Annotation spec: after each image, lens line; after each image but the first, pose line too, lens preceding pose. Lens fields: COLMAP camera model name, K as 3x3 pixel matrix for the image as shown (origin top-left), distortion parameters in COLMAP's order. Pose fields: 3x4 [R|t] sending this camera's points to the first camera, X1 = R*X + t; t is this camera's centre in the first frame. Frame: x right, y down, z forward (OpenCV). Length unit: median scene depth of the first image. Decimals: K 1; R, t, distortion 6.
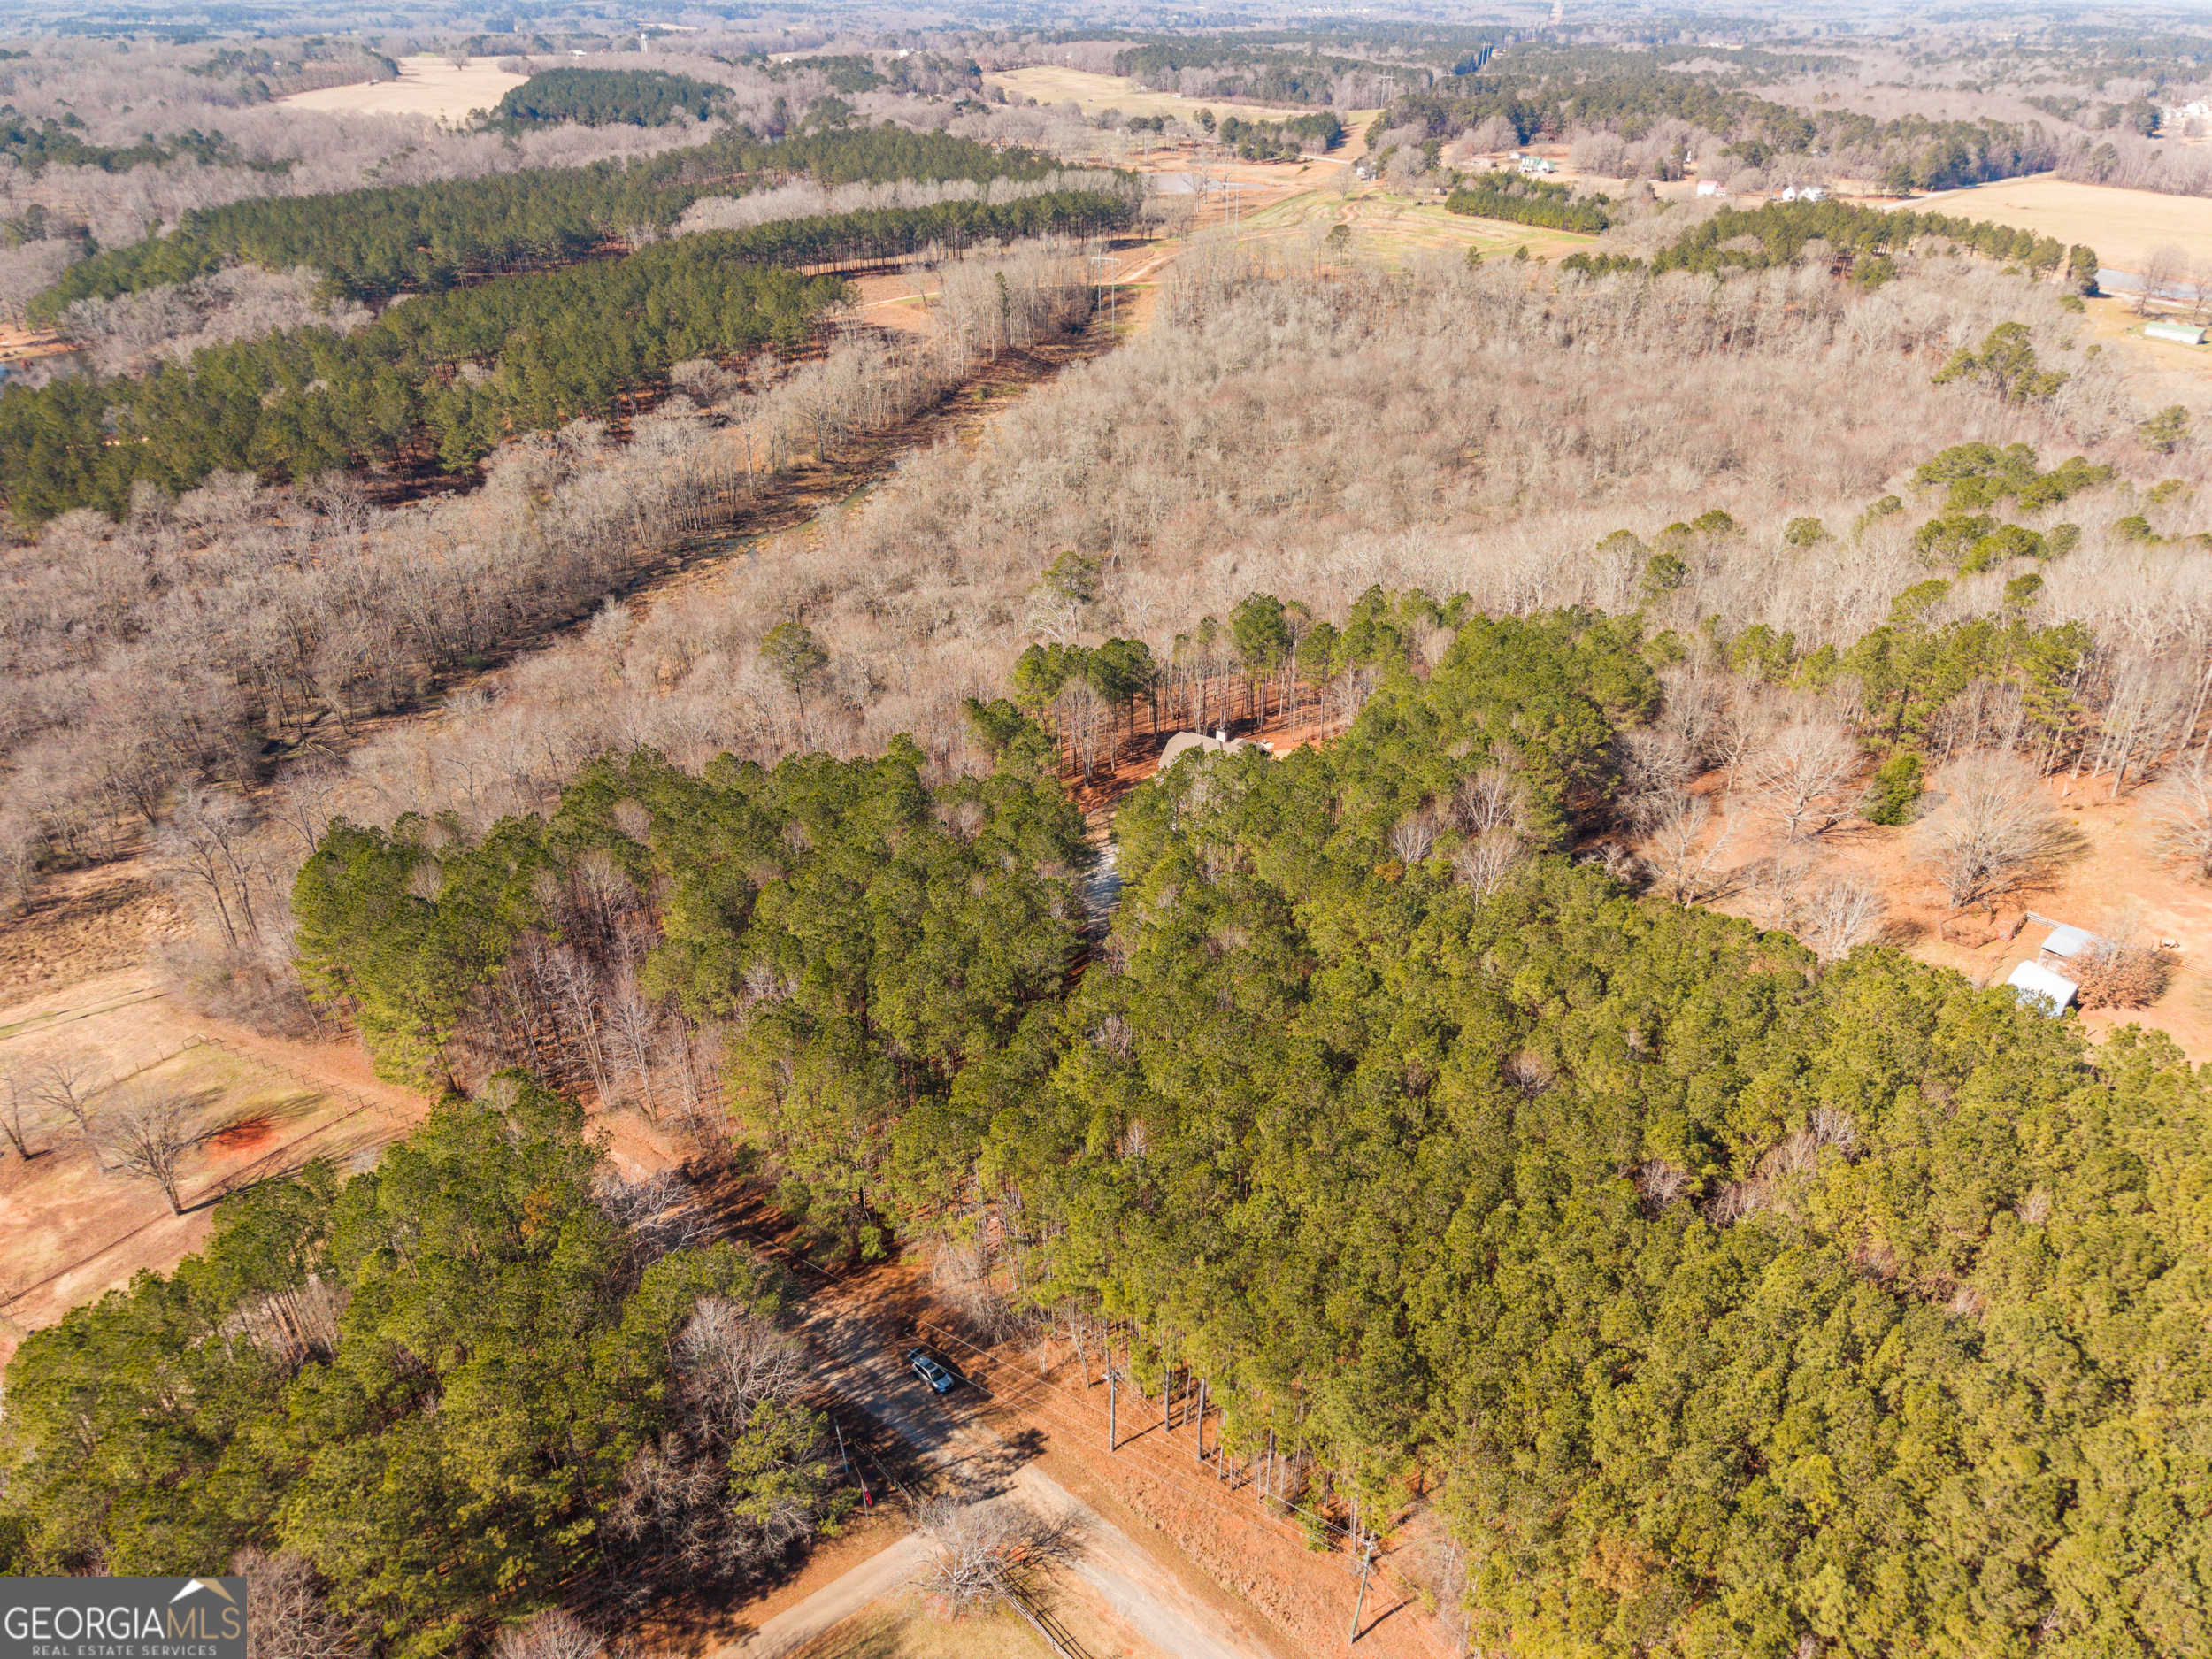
lens RADIAL K [[1544.4, 0, 1108.8], [0, 1544.4, 833.8], [0, 0, 1]] dist [0.012233, -0.009910]
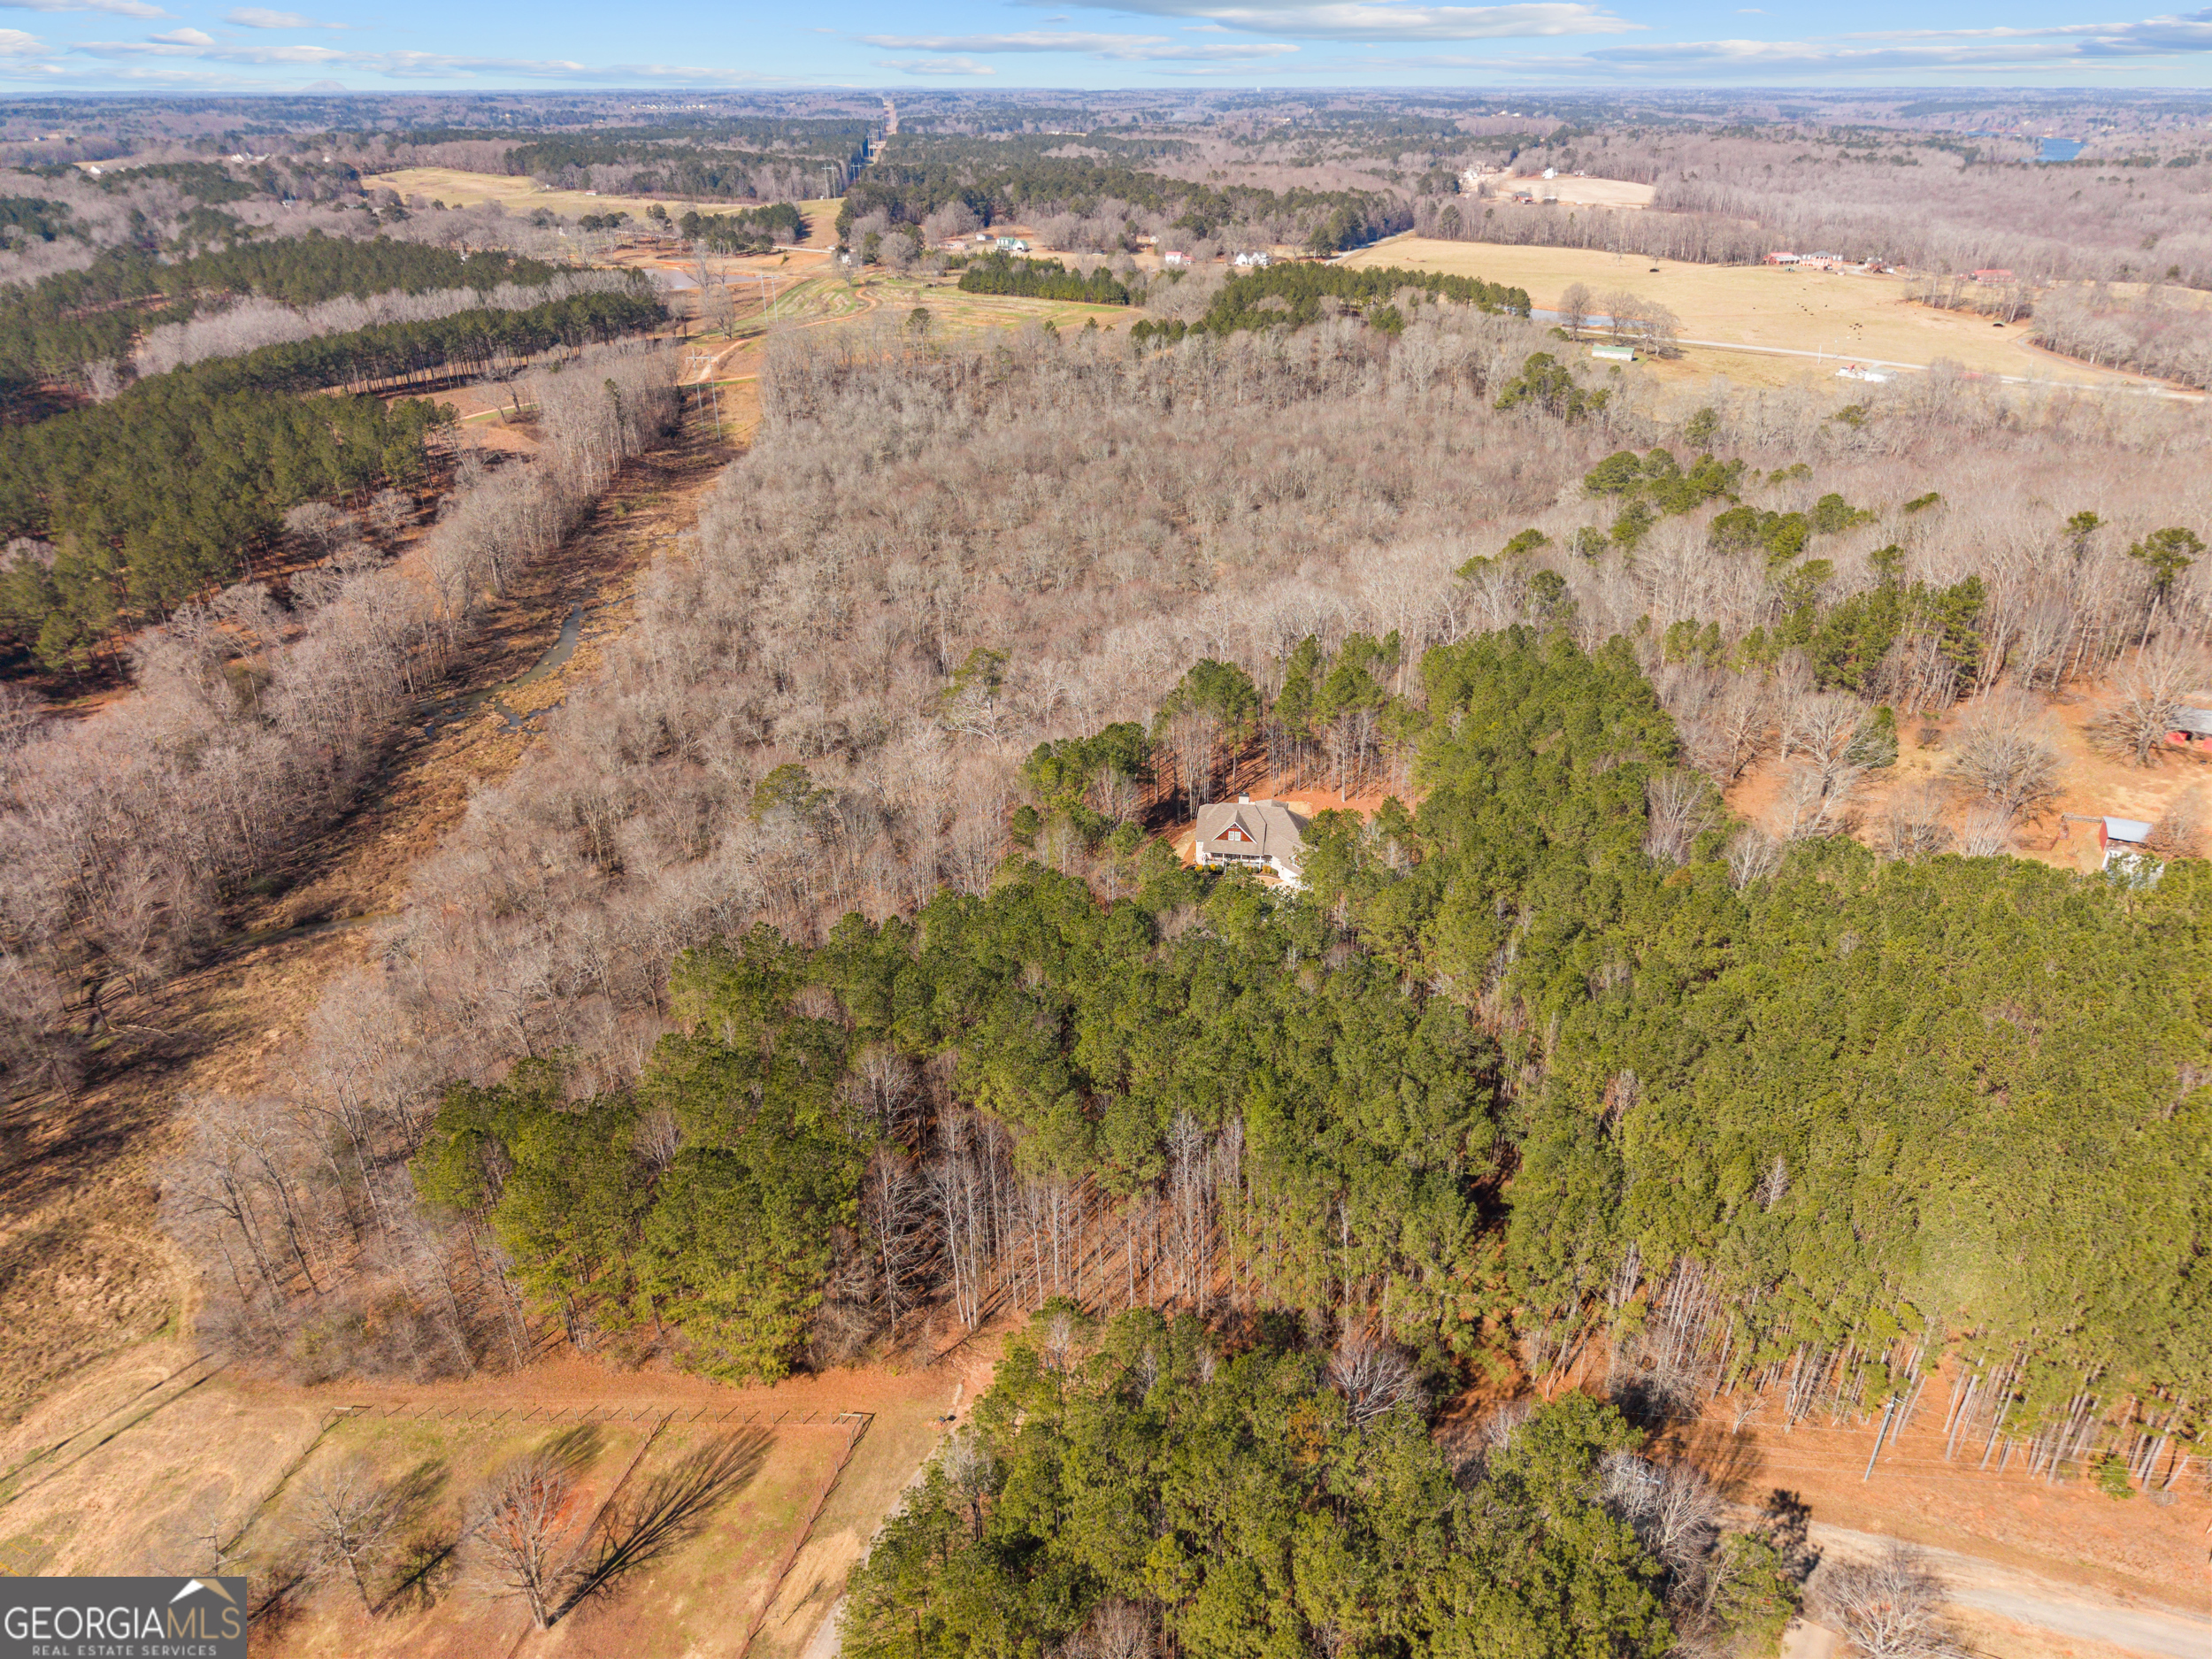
lens RADIAL K [[1544.4, 0, 1109.6], [0, 1544.4, 824.0], [0, 0, 1]] dist [0.012233, -0.009910]
pose [[0.914733, -0.181840, 0.360828, -0.133399], [0.201329, 0.979379, -0.016826, -0.018174], [-0.350328, 0.088037, 0.932481, 0.036612]]
